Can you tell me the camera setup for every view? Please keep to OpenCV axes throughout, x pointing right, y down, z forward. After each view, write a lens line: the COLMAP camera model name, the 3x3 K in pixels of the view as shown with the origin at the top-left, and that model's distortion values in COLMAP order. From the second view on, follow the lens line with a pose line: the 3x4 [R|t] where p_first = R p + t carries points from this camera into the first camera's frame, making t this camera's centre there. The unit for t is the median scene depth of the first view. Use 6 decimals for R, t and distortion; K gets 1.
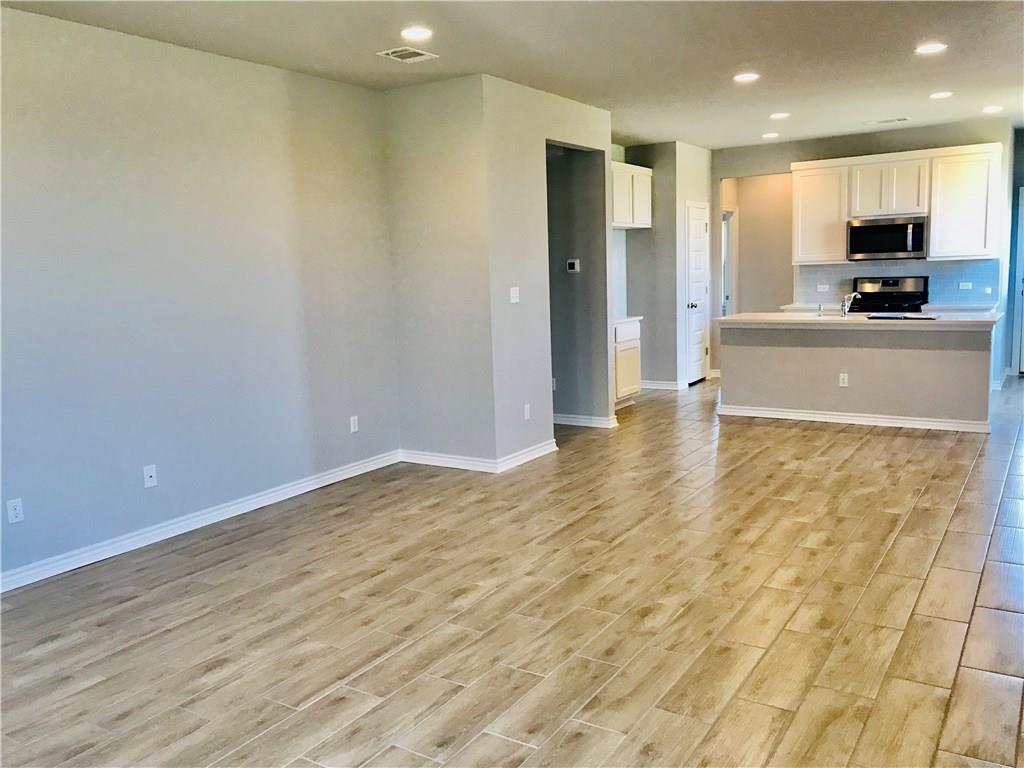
lens RADIAL K [[834.7, 0, 511.5], [0, 834.7, 383.1], [0, 0, 1]] dist [0.032650, -0.046801]
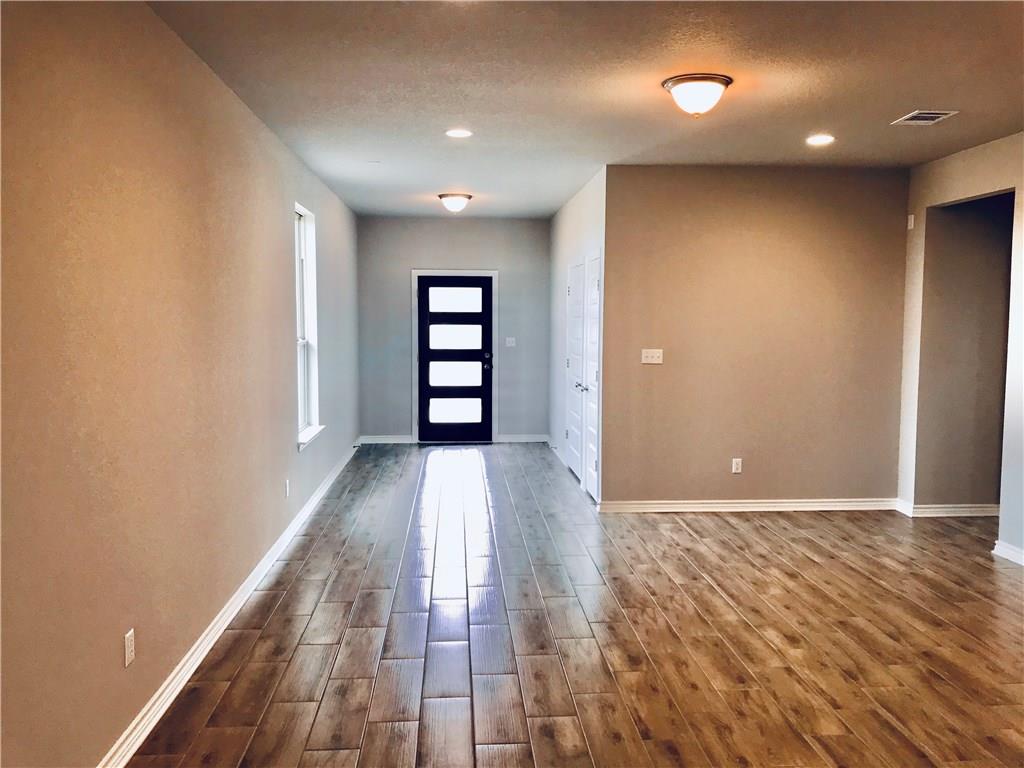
lens RADIAL K [[834.7, 0, 510.8], [0, 834.7, 384.8], [0, 0, 1]] dist [0.032650, -0.046801]
pose [[-0.799234, 0.081068, -0.595528, 0.446471], [-0.058383, 0.975703, 0.211173, -0.145257], [0.598178, 0.203546, -0.775082, 0.825556]]
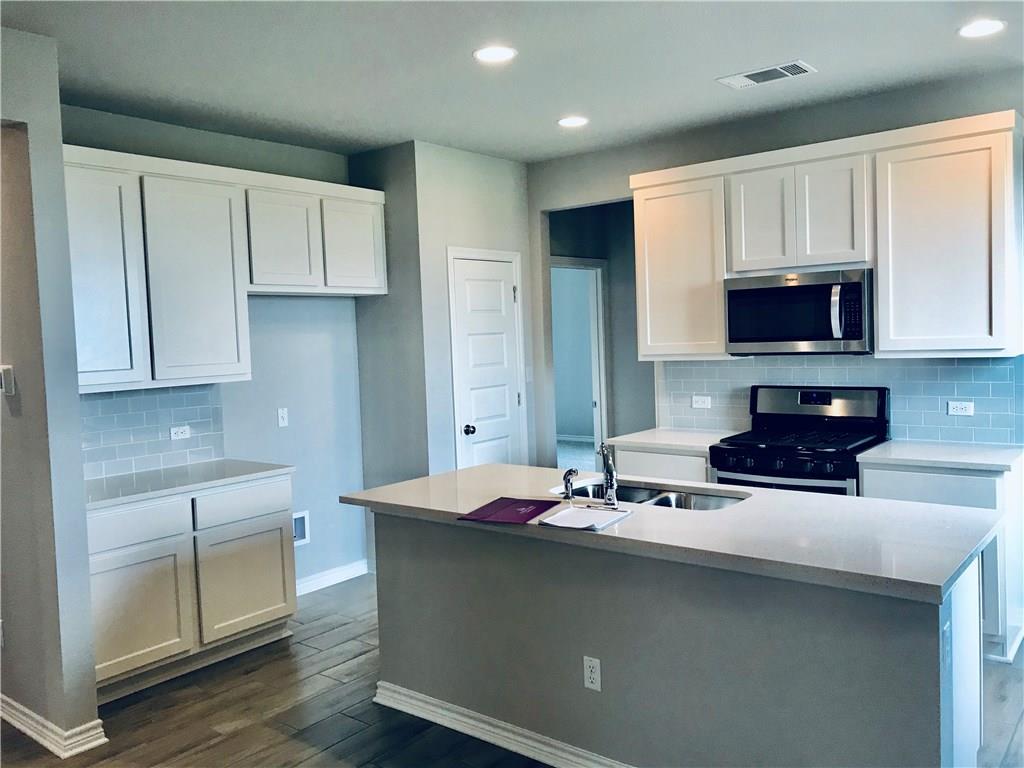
lens RADIAL K [[834.7, 0, 505.9], [0, 834.7, 373.3], [0, 0, 1]] dist [0.032650, -0.046801]
pose [[0.994338, 0.002919, -0.106219, 0.406029], [-0.012110, 0.996223, -0.085985, -0.112864], [0.105567, 0.086784, 0.990618, 0.602628]]
